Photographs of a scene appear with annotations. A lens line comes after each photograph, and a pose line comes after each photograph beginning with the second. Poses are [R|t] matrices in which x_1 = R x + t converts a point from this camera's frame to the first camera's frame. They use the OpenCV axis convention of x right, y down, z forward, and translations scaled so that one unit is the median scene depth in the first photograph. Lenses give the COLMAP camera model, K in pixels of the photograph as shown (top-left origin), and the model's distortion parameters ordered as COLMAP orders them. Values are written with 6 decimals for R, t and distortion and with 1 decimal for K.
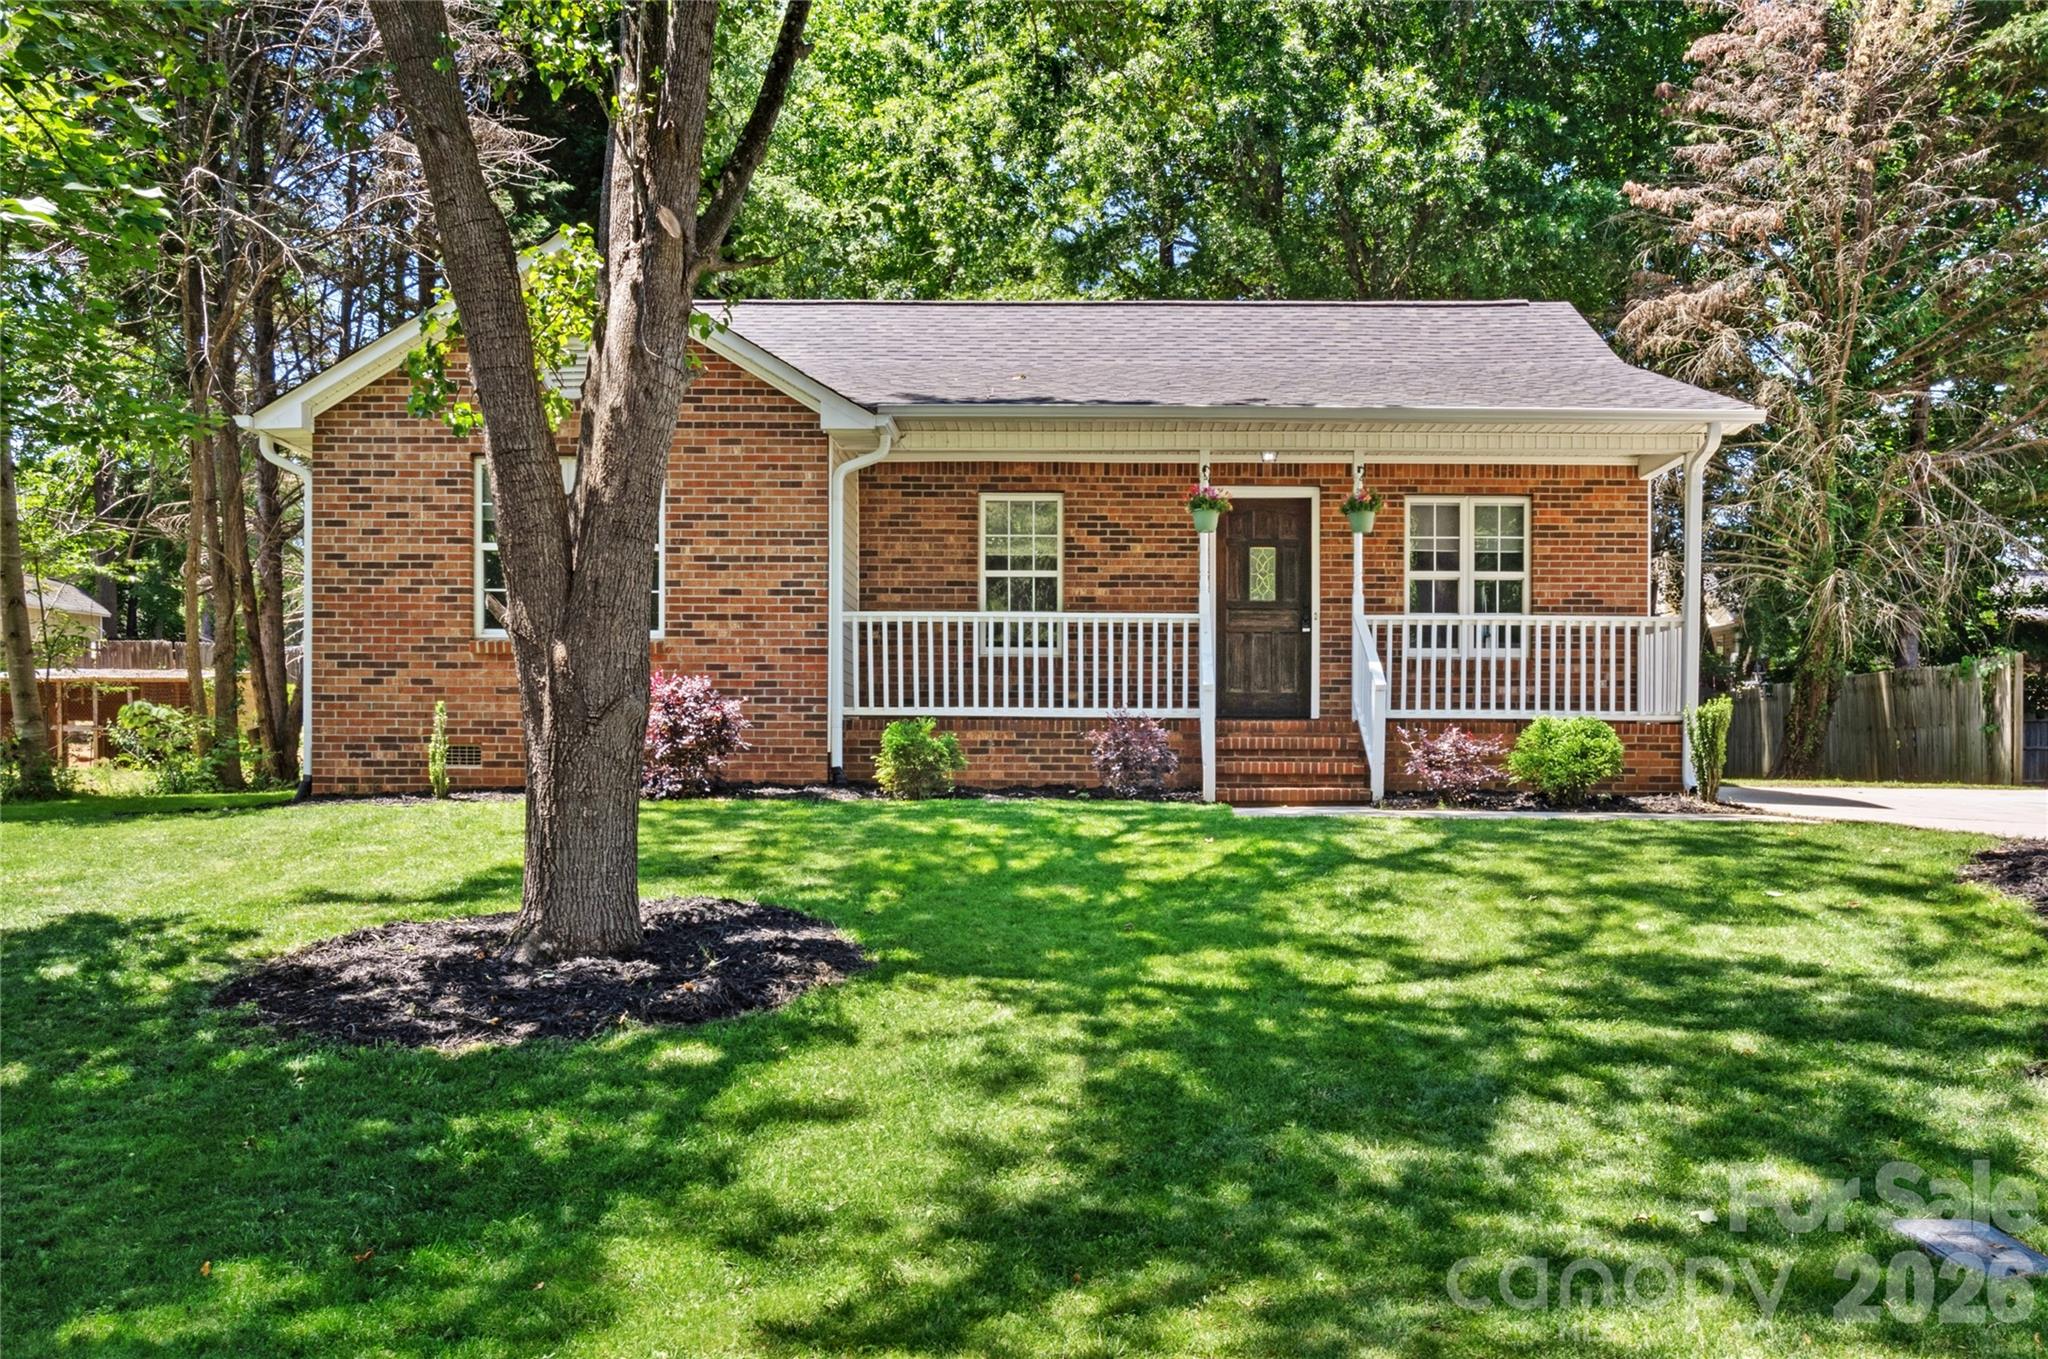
lens RADIAL K [[1562.0, 0, 1081.4], [0, 1562.0, 758.2], [0, 0, 1]] dist [-0.006320, 0.007621]
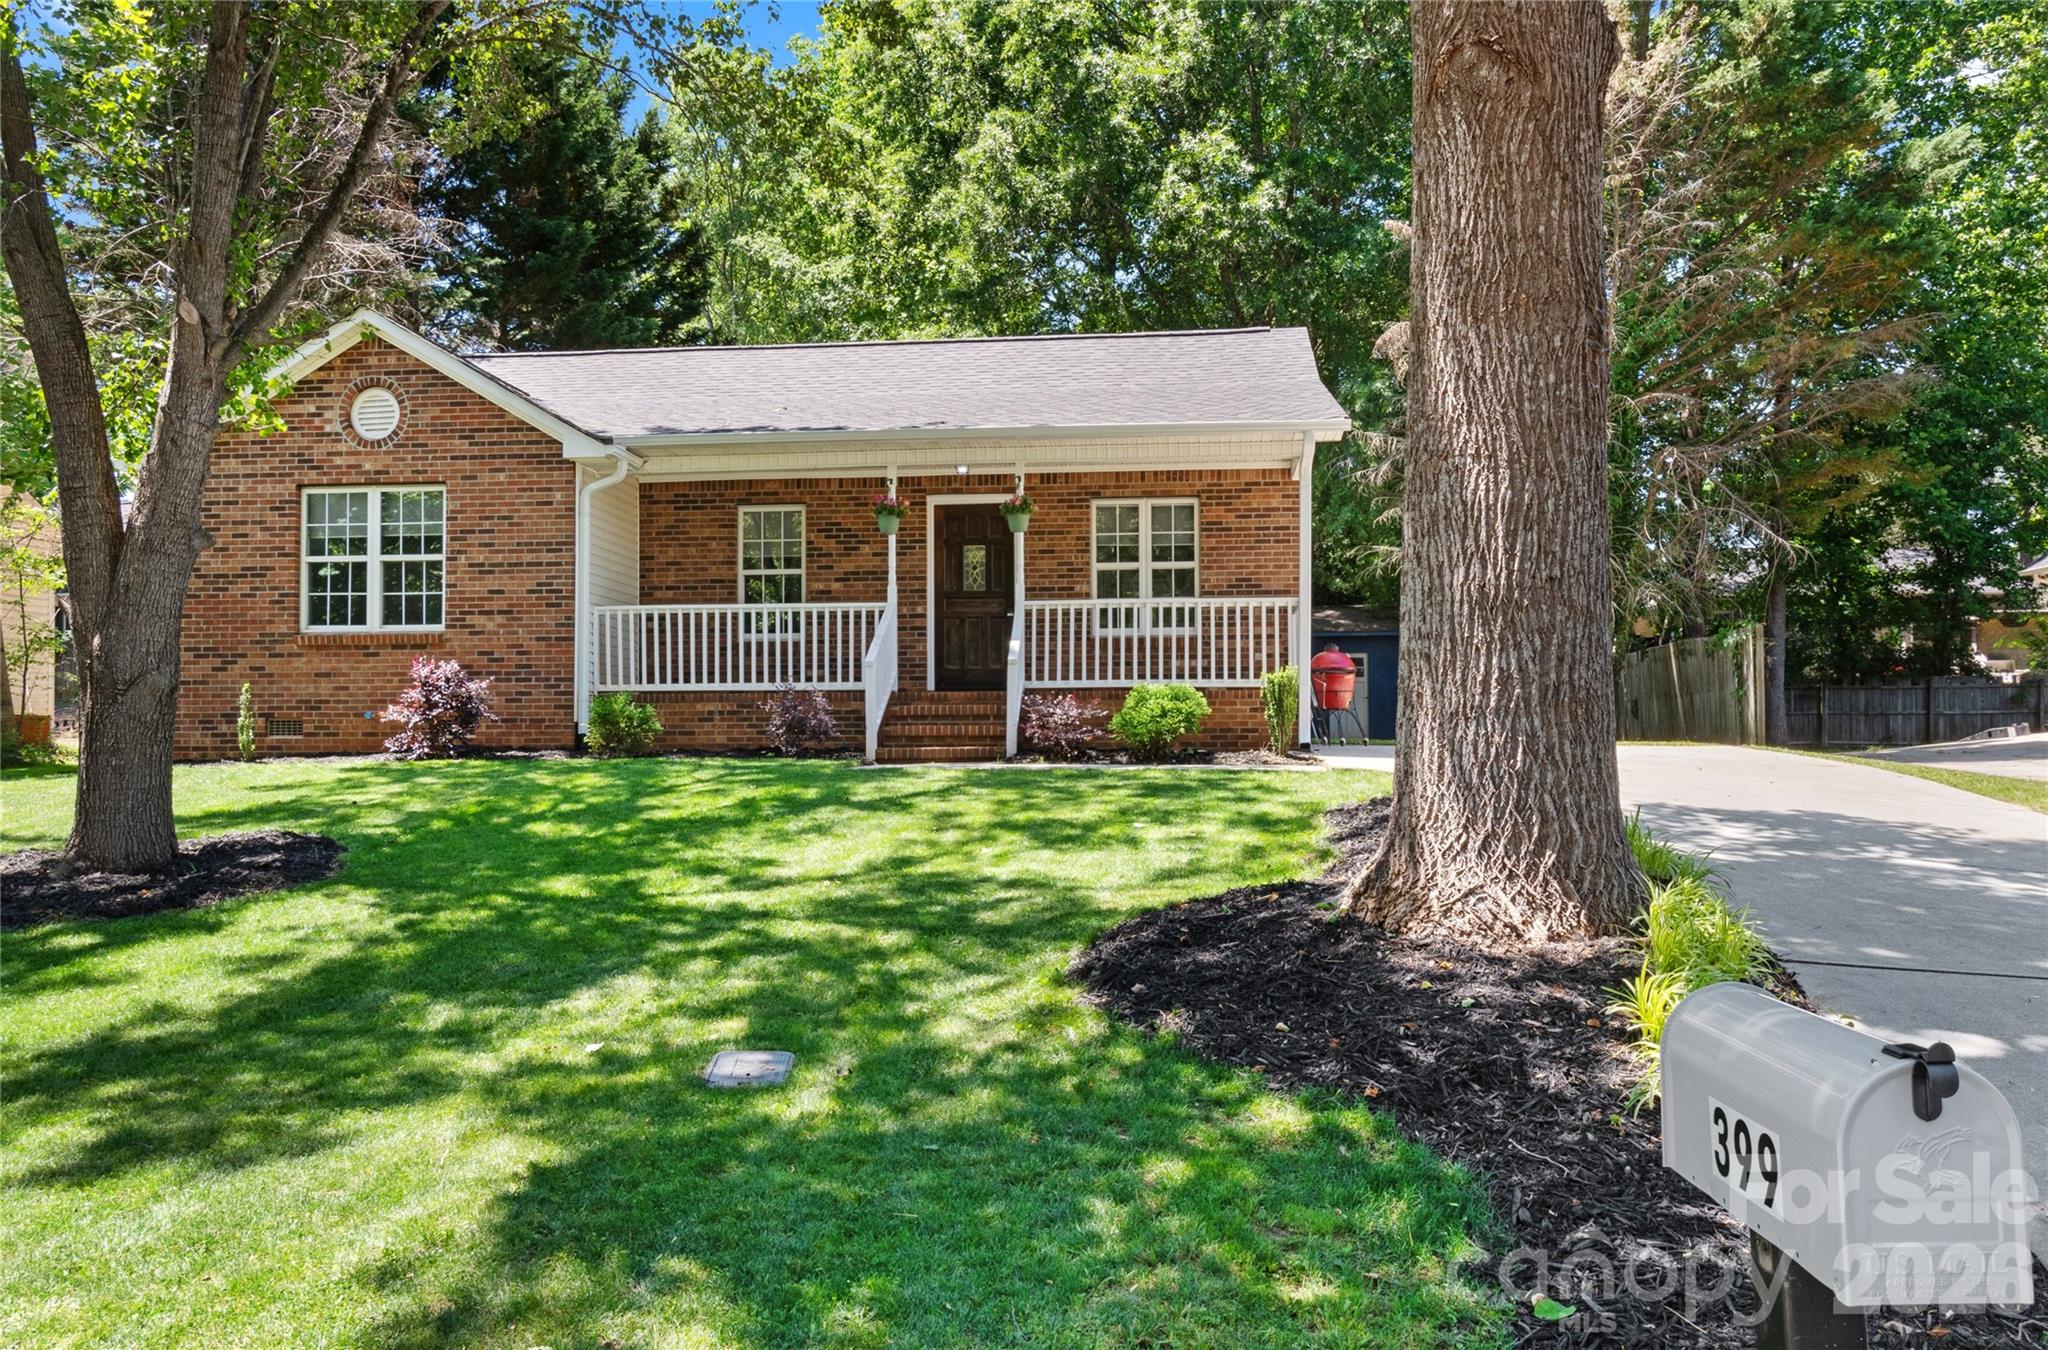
lens RADIAL K [[1379.9, 0, 1024.0], [0, 1379.9, 675.0], [0, 0, 1]] dist [-0.001568, 0.002343]
pose [[0.995760, -0.013839, -0.090943, 0.252074], [0.009979, 0.999035, -0.042762, 0.008053], [0.091447, 0.041673, 0.994938, -0.032058]]
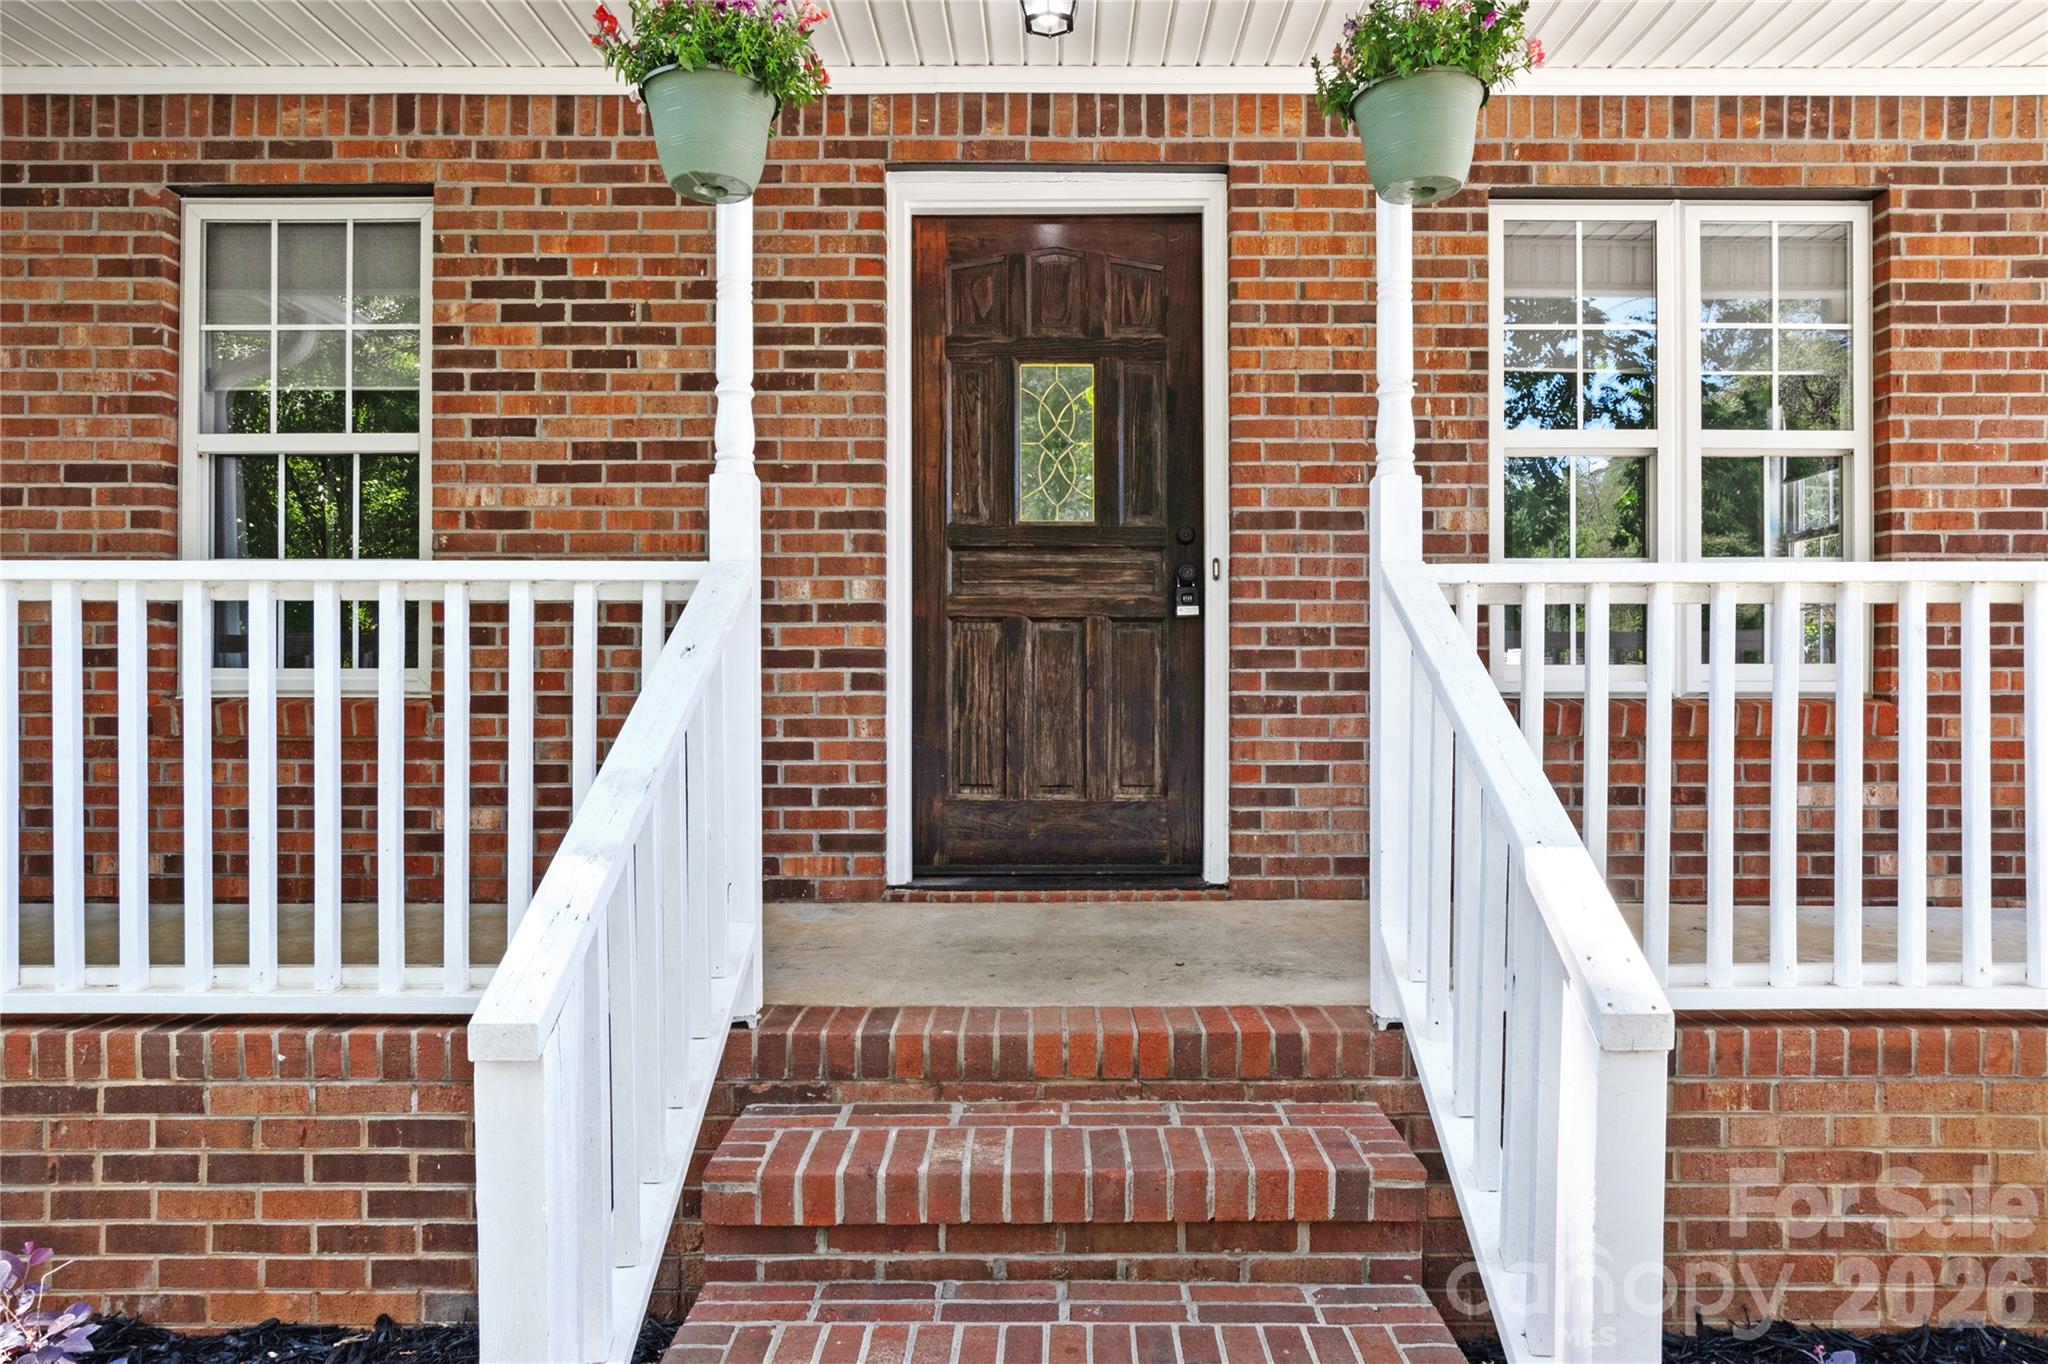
lens RADIAL K [[1203.5, 0, 1024.0], [0, 1203.5, 682.0], [0, 0, 1]] dist [-0.006028, 0.002859]
pose [[0.999972, -0.005206, 0.005302, 0.109954], [0.005258, 0.999938, -0.009831, -0.065990], [-0.005251, 0.009859, 0.999938, 0.759501]]
